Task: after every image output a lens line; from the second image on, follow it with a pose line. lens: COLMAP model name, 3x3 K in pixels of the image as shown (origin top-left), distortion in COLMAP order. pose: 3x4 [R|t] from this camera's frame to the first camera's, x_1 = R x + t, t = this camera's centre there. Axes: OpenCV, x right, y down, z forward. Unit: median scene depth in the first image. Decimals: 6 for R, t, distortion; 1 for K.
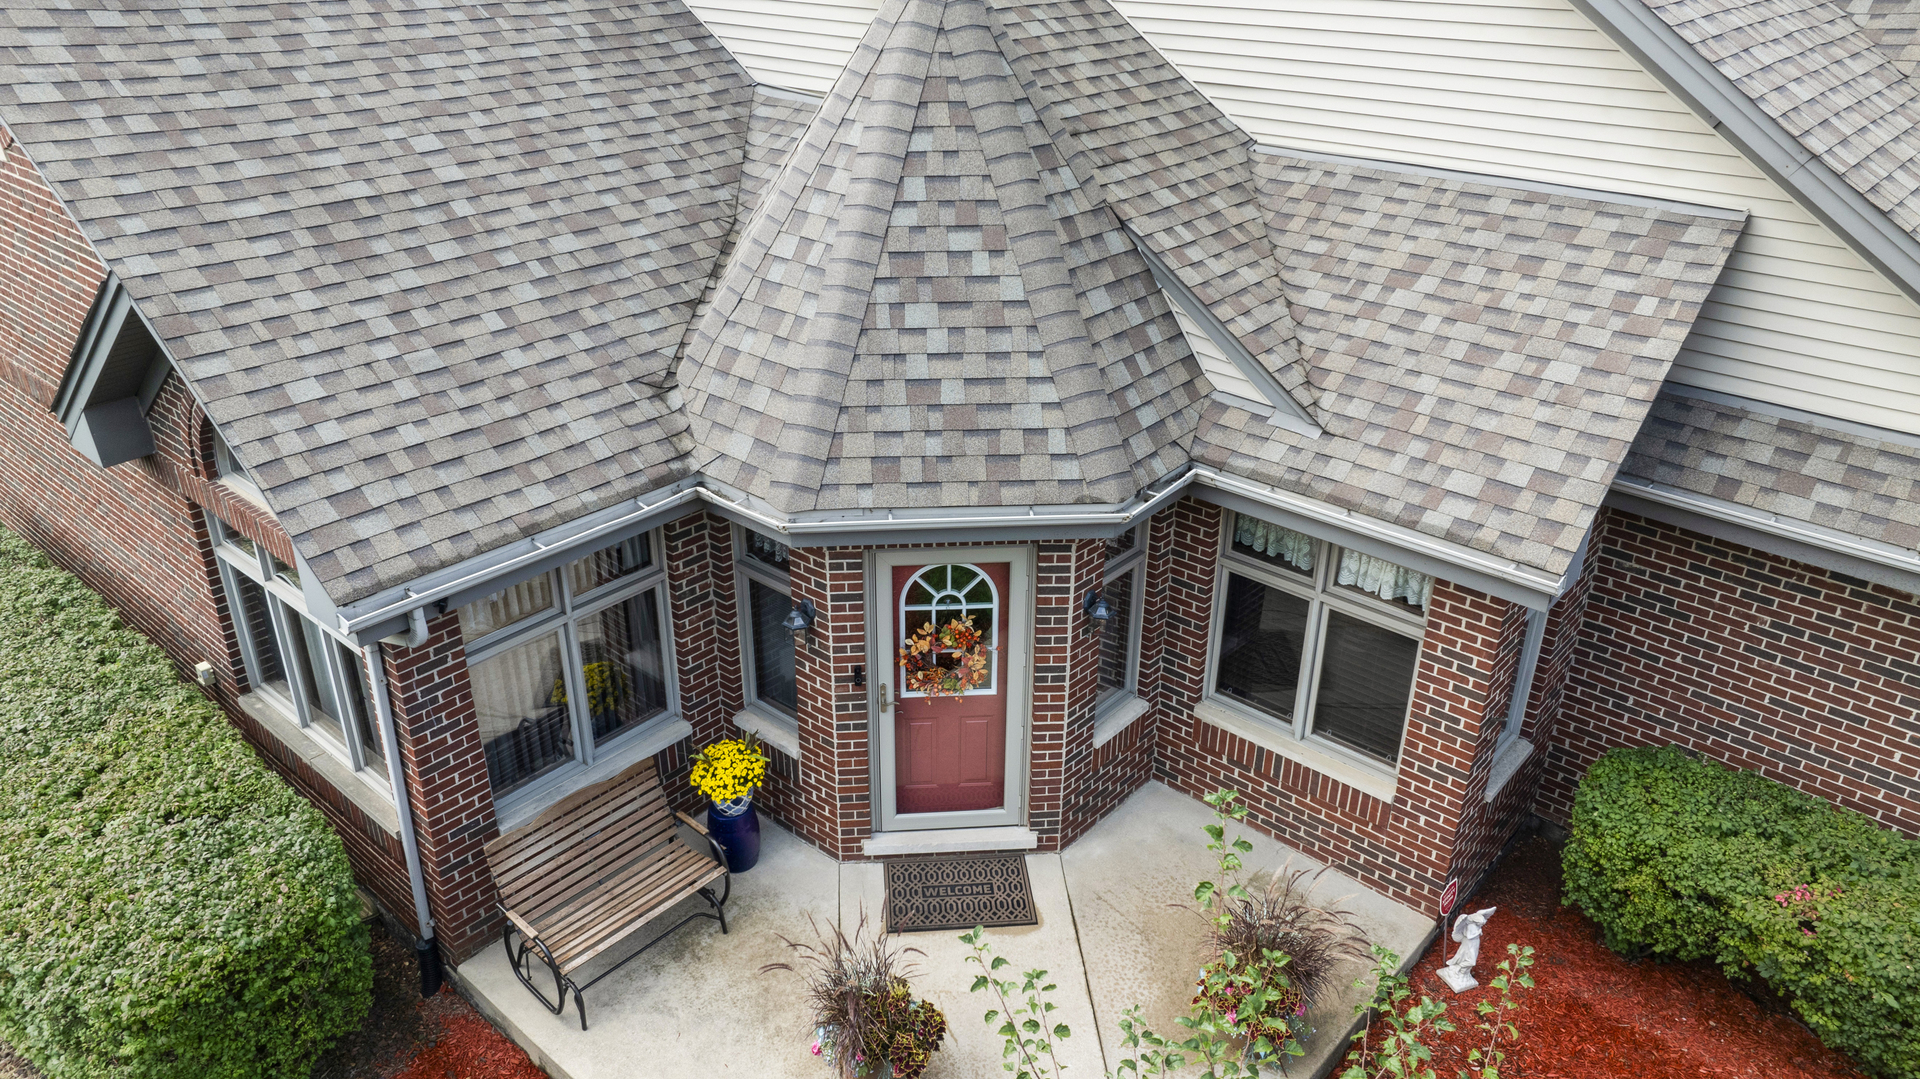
lens RADIAL K [[1342.7, 0, 955.7], [0, 1342.7, 539.2], [0, 0, 1]] dist [-0.029867, 0.030500]
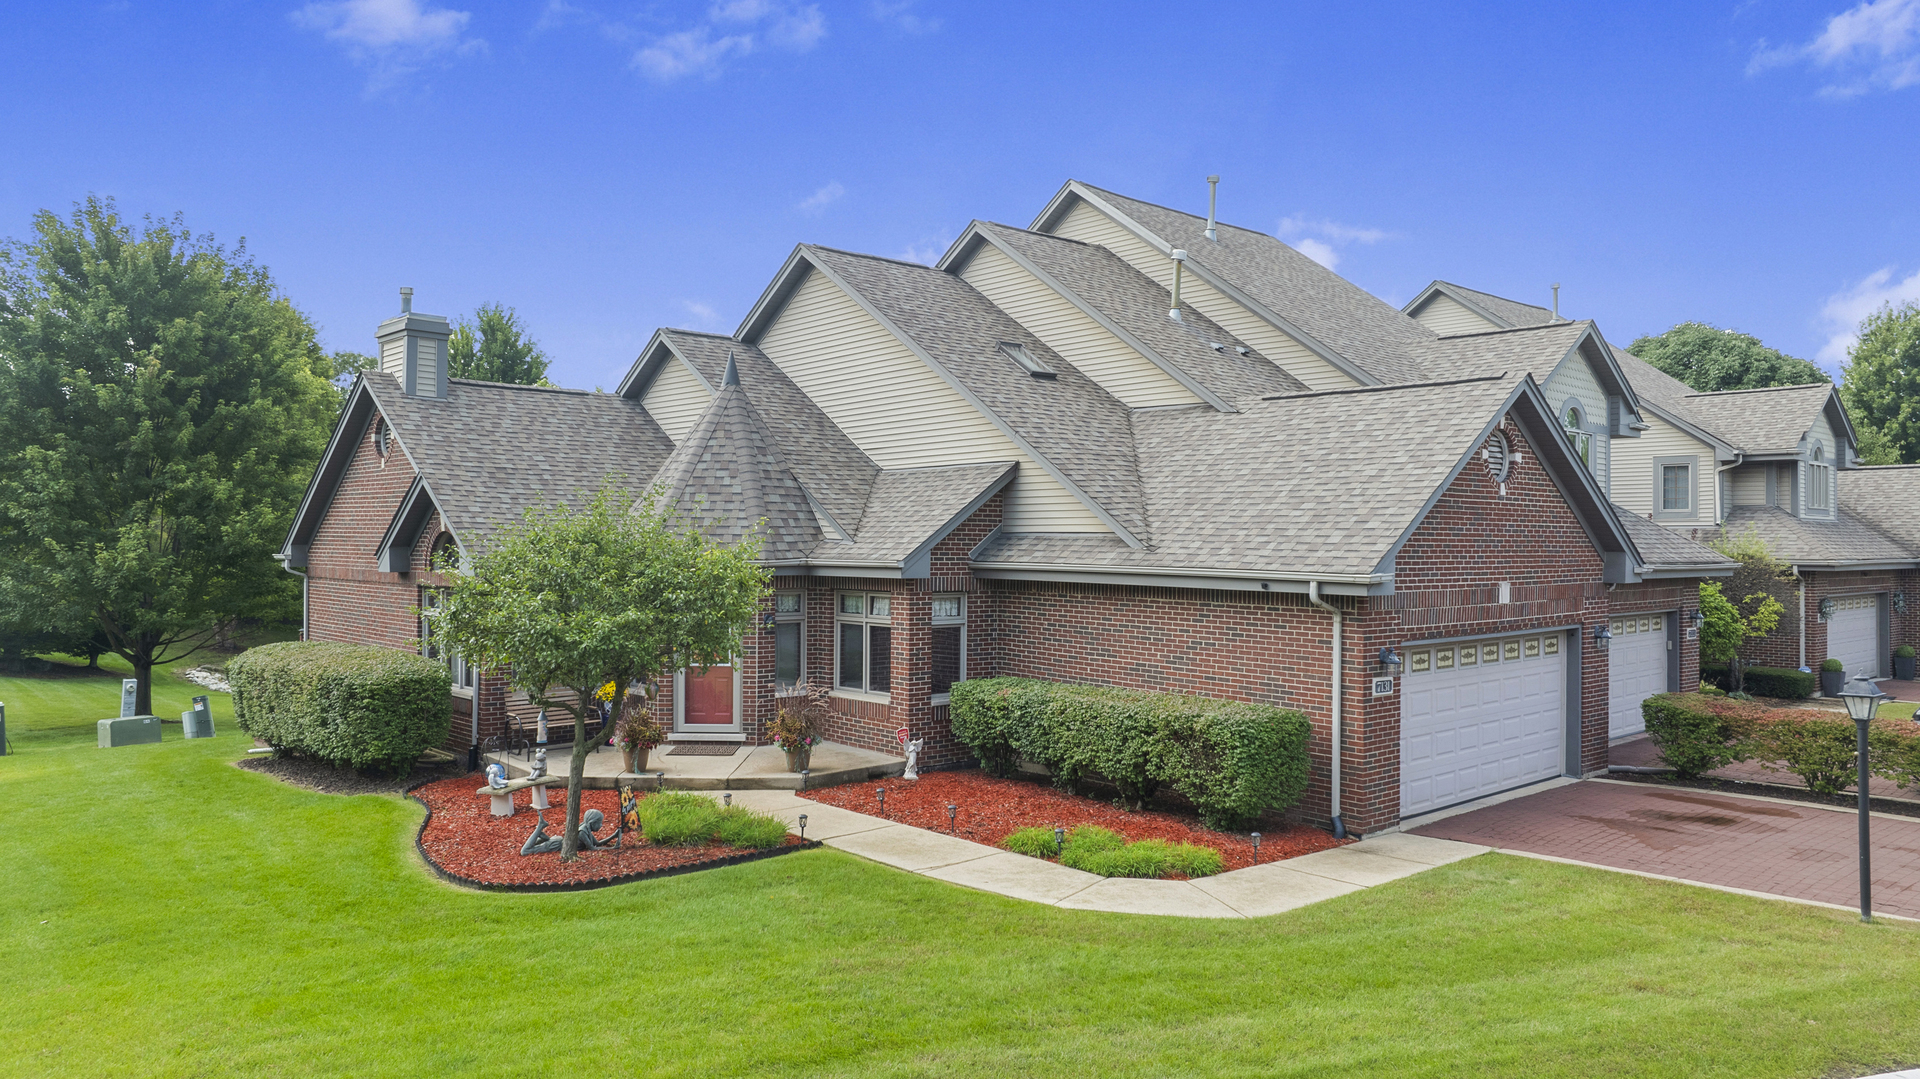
lens RADIAL K [[1342.7, 0, 960.9], [0, 1342.7, 539.5], [0, 0, 1]] dist [-0.029867, 0.030500]
pose [[0.993171, -0.002997, -0.116631, 0.768913], [-0.049922, 0.892619, -0.448040, 1.037672], [0.105450, 0.450802, 0.886373, -1.219602]]
